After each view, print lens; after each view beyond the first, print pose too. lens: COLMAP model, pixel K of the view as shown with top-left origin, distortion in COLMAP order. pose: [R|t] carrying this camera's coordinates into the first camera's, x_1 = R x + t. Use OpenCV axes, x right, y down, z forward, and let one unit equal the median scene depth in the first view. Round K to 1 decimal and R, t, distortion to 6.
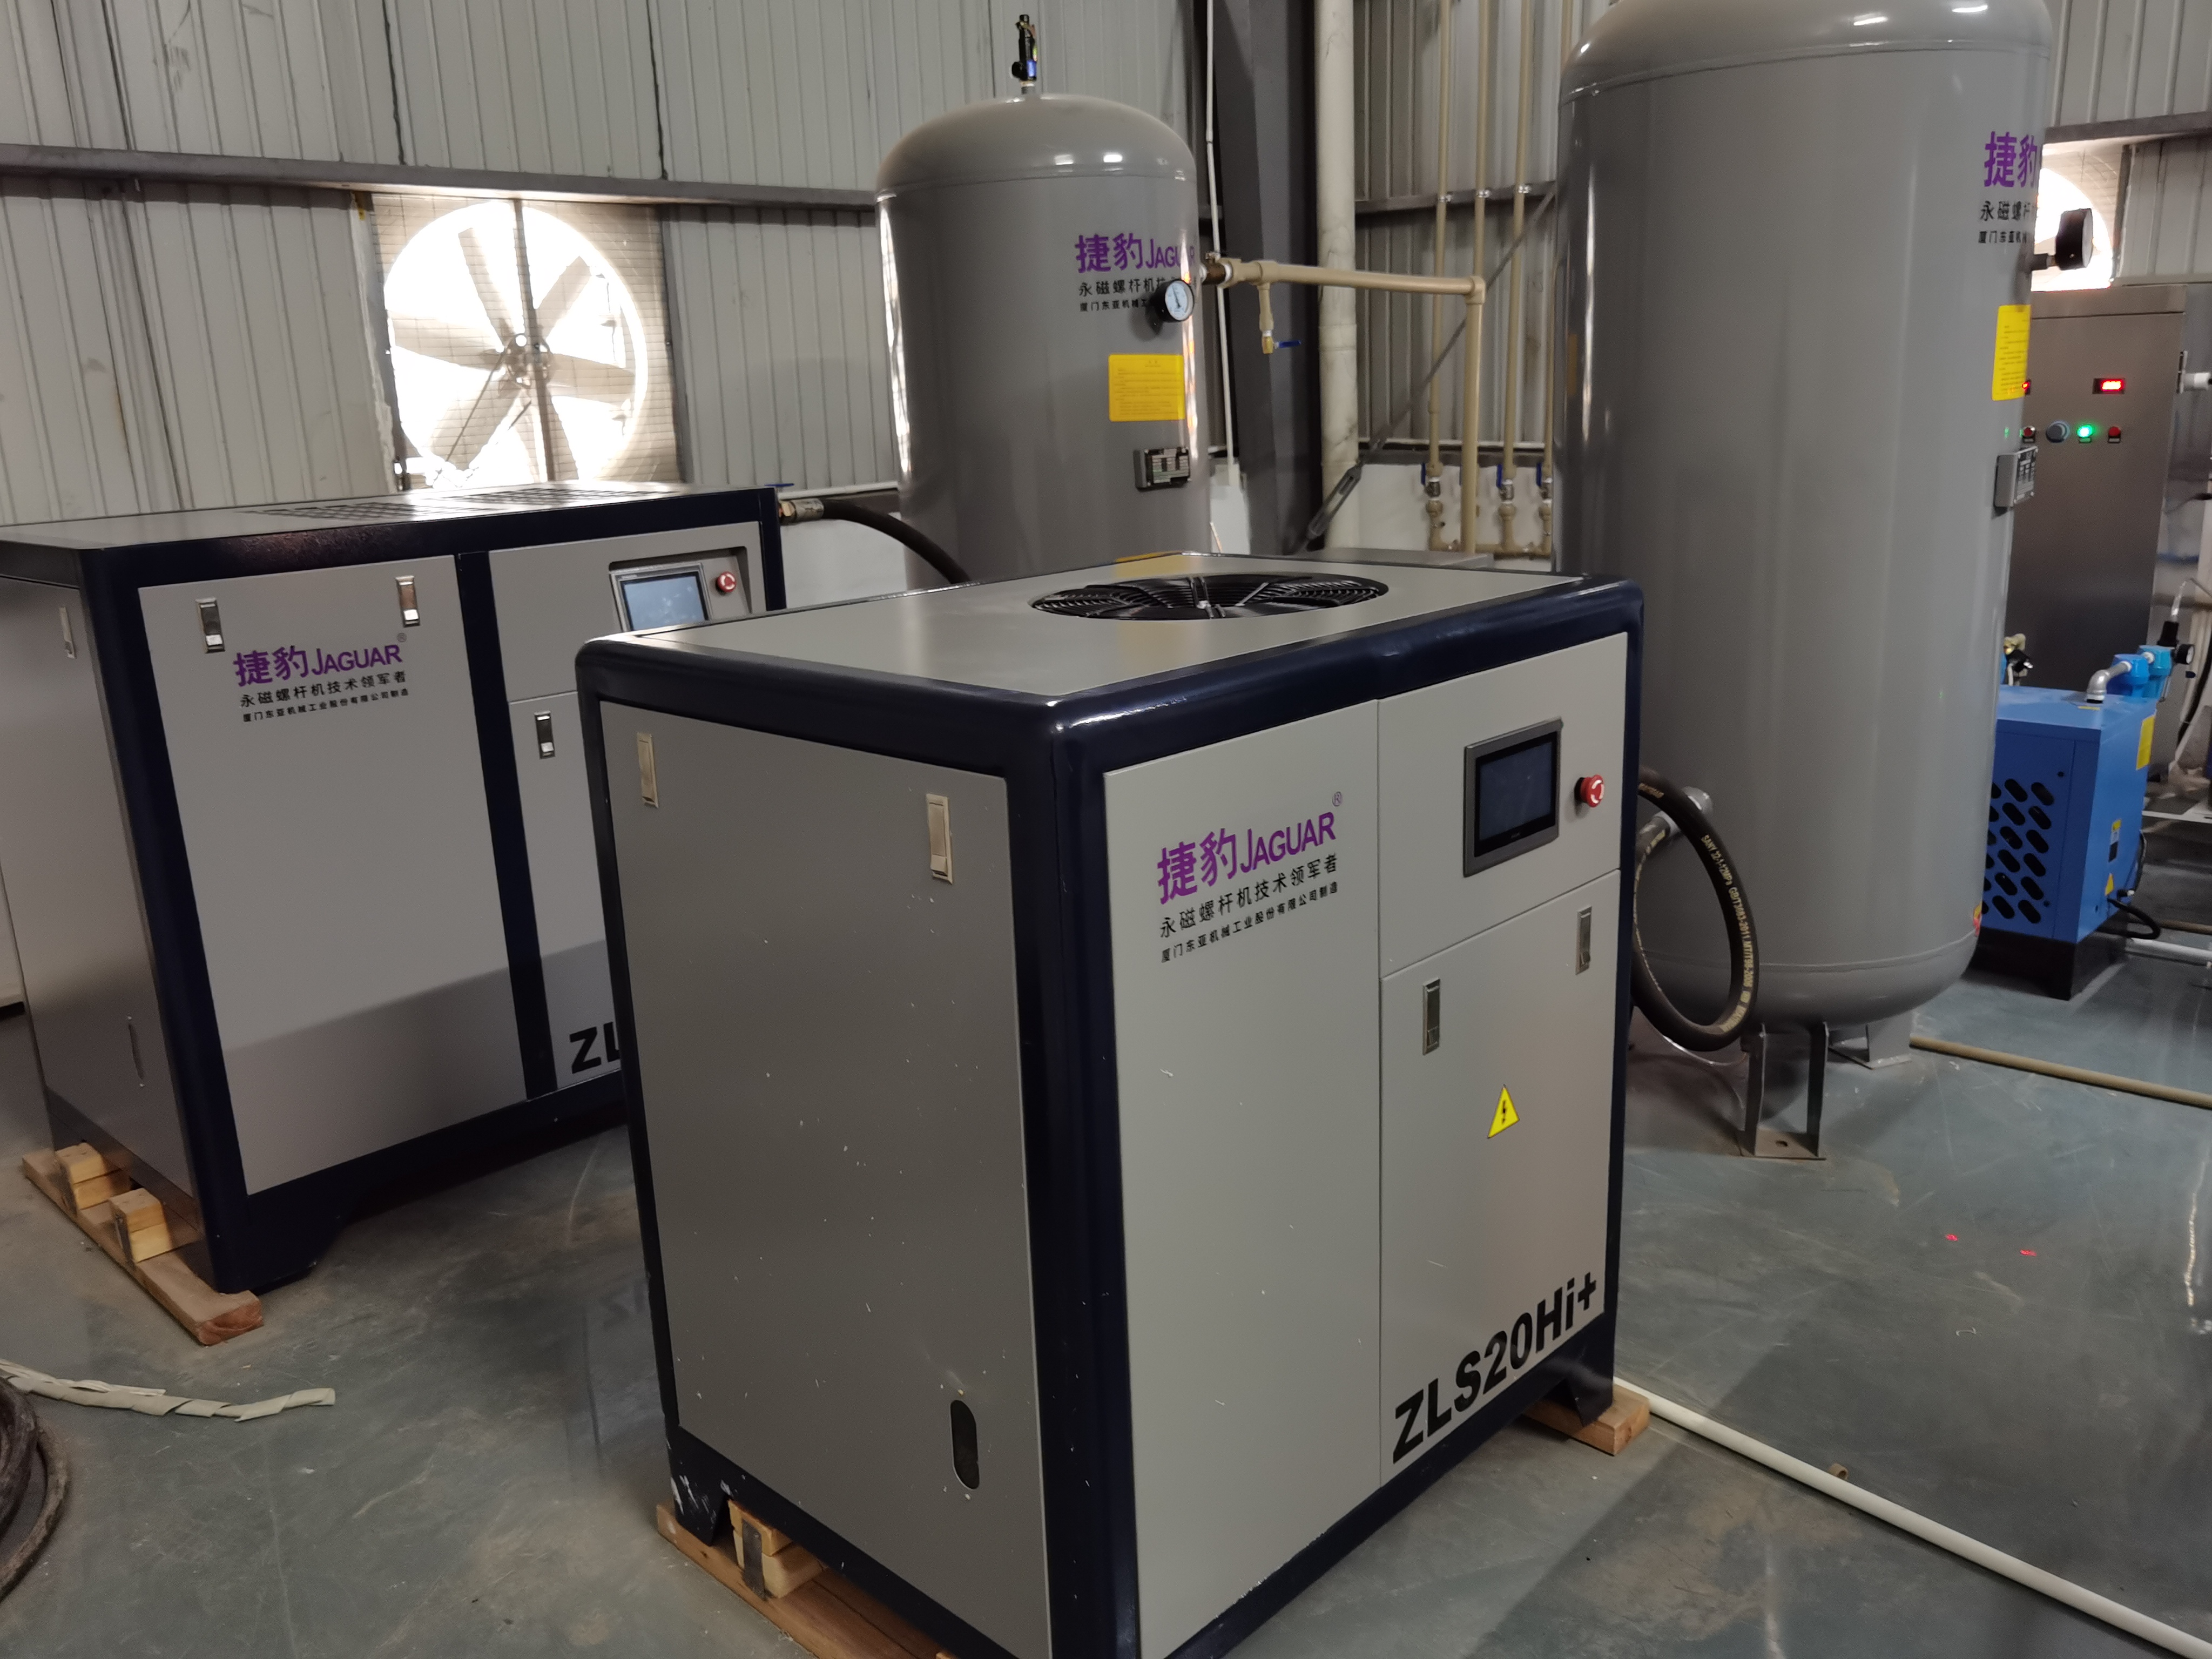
lens RADIAL K [[1743.5, 0, 1106.0], [0, 1743.5, 829.5], [0, 0, 1]] dist [0.007270, -0.003405]
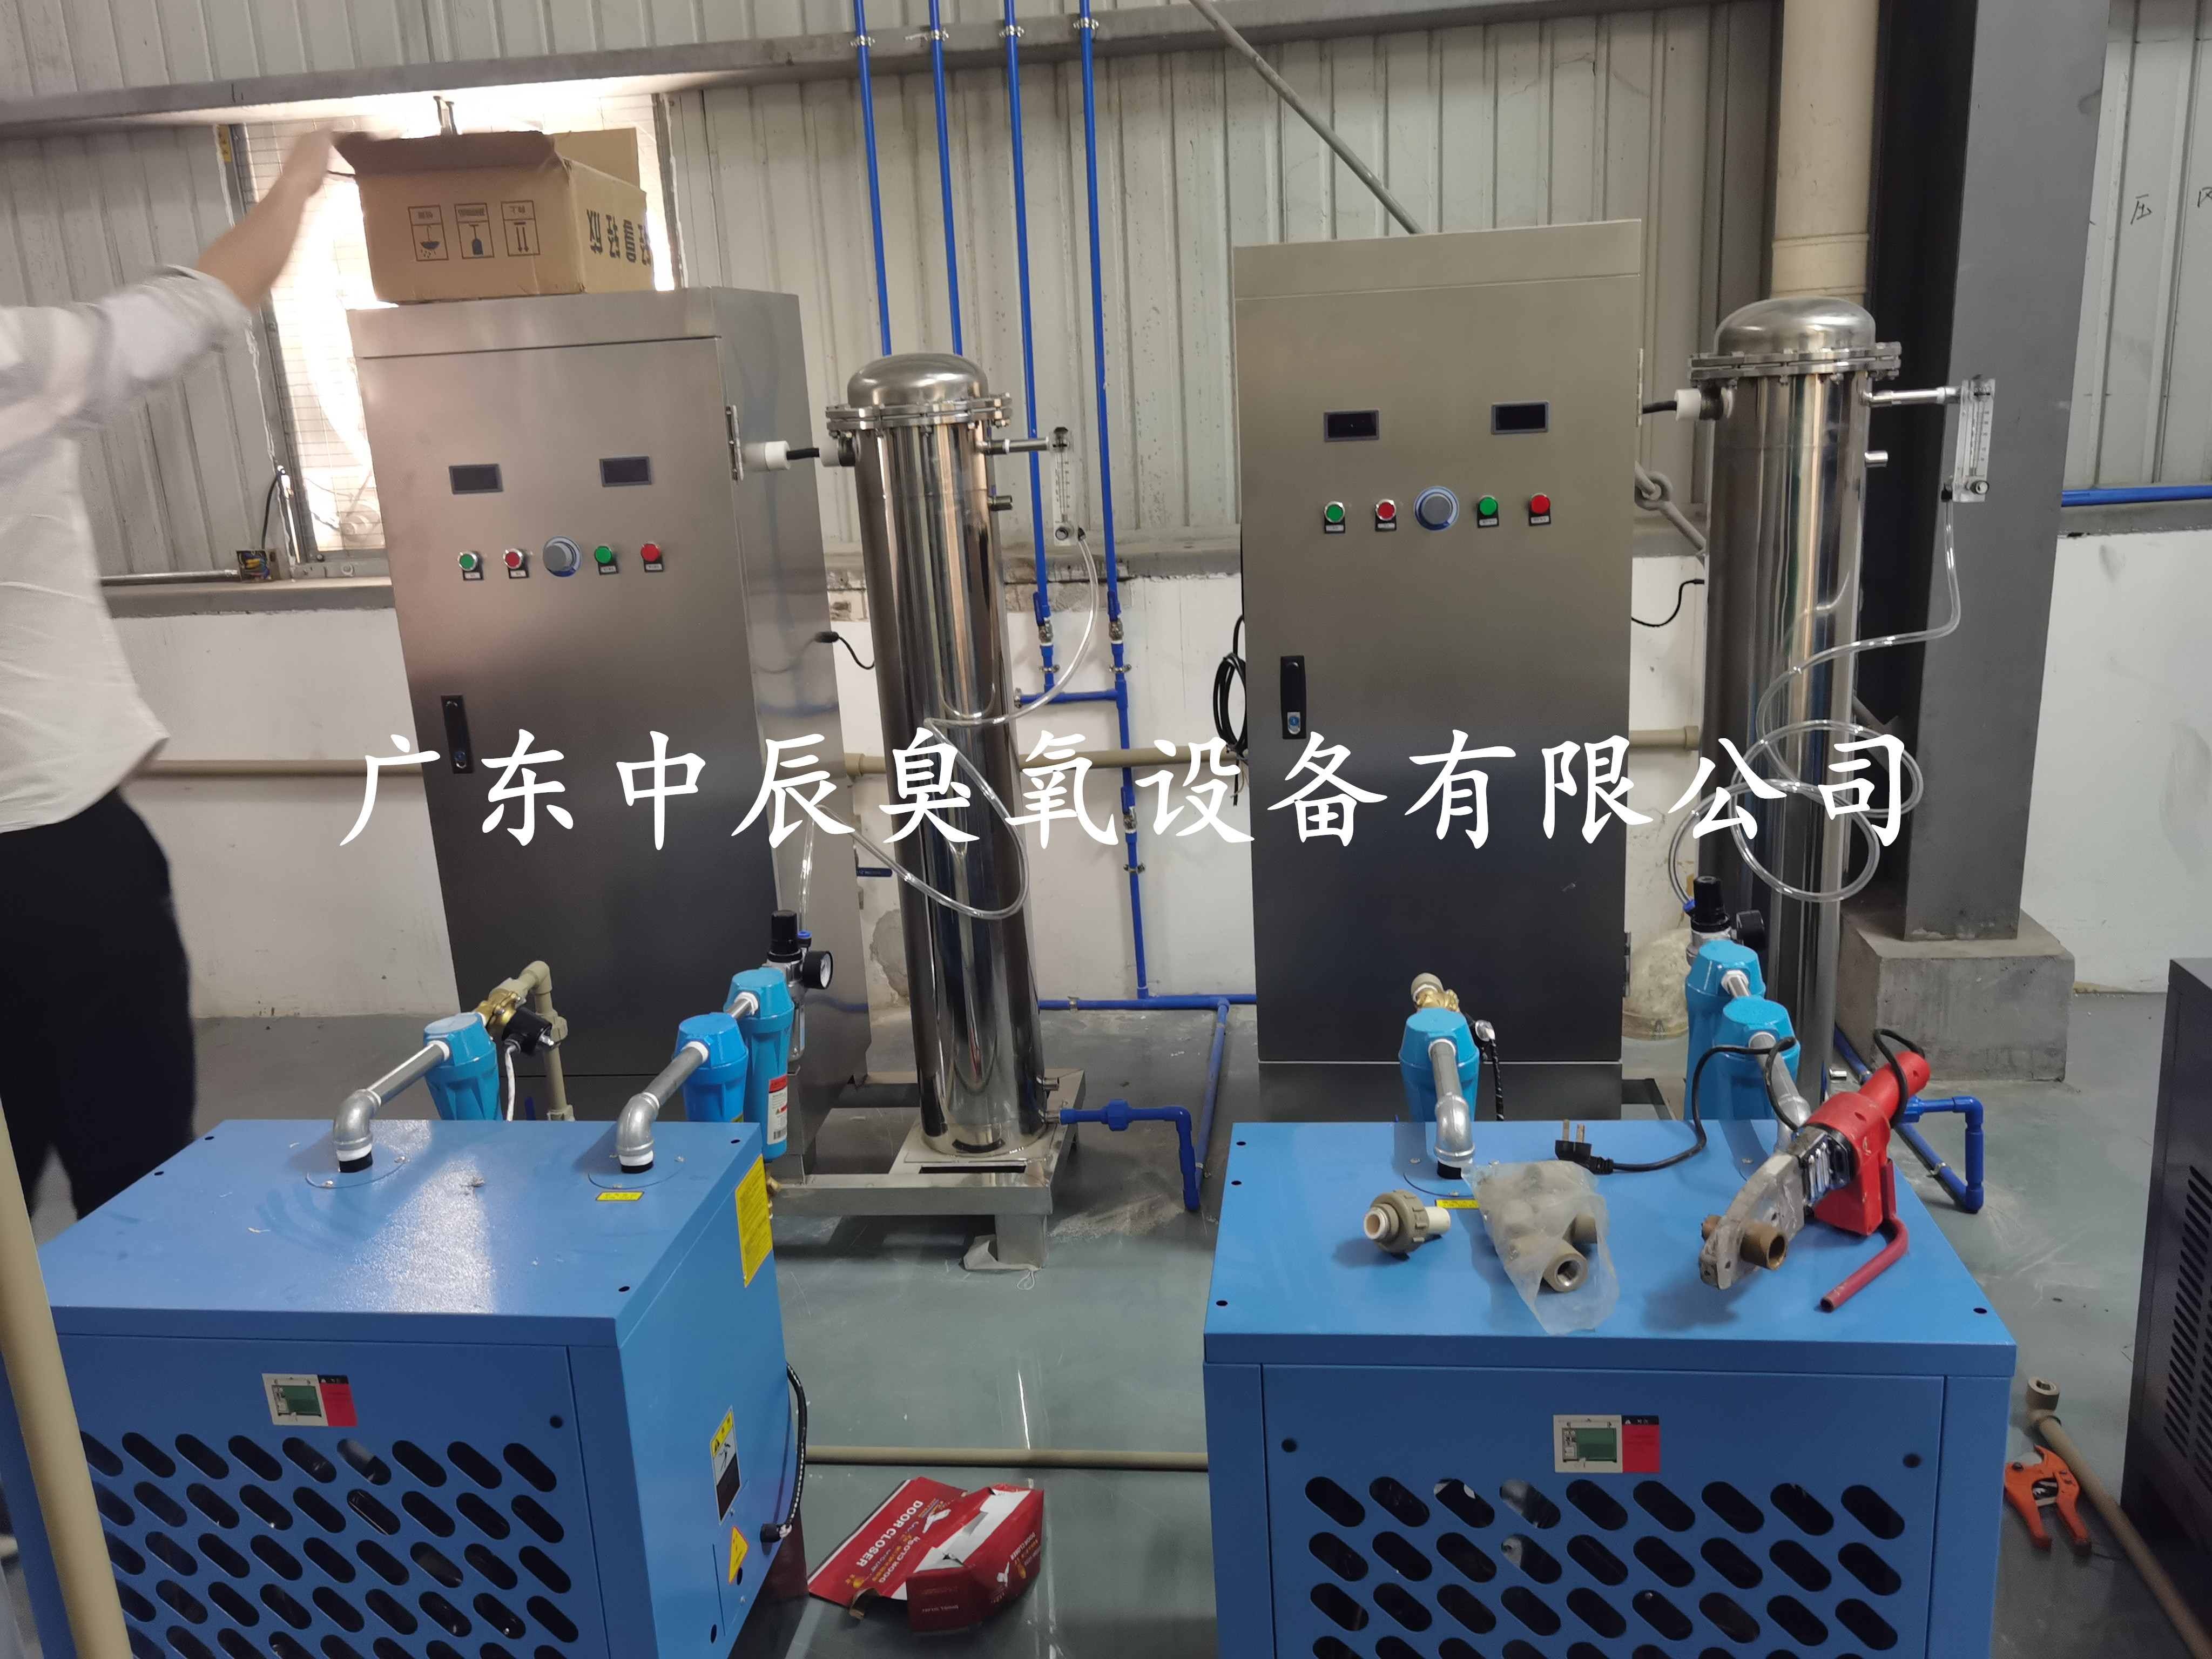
lens RADIAL K [[1743.5, 0, 1106.0], [0, 1743.5, 829.5], [0, 0, 1]] dist [0.007270, -0.003405]
pose [[0.800539, -0.162400, 0.576857, 0.389405], [0.177492, 0.983646, 0.030606, -0.143619], [-0.572394, 0.077886, 0.816271, 0.514406]]
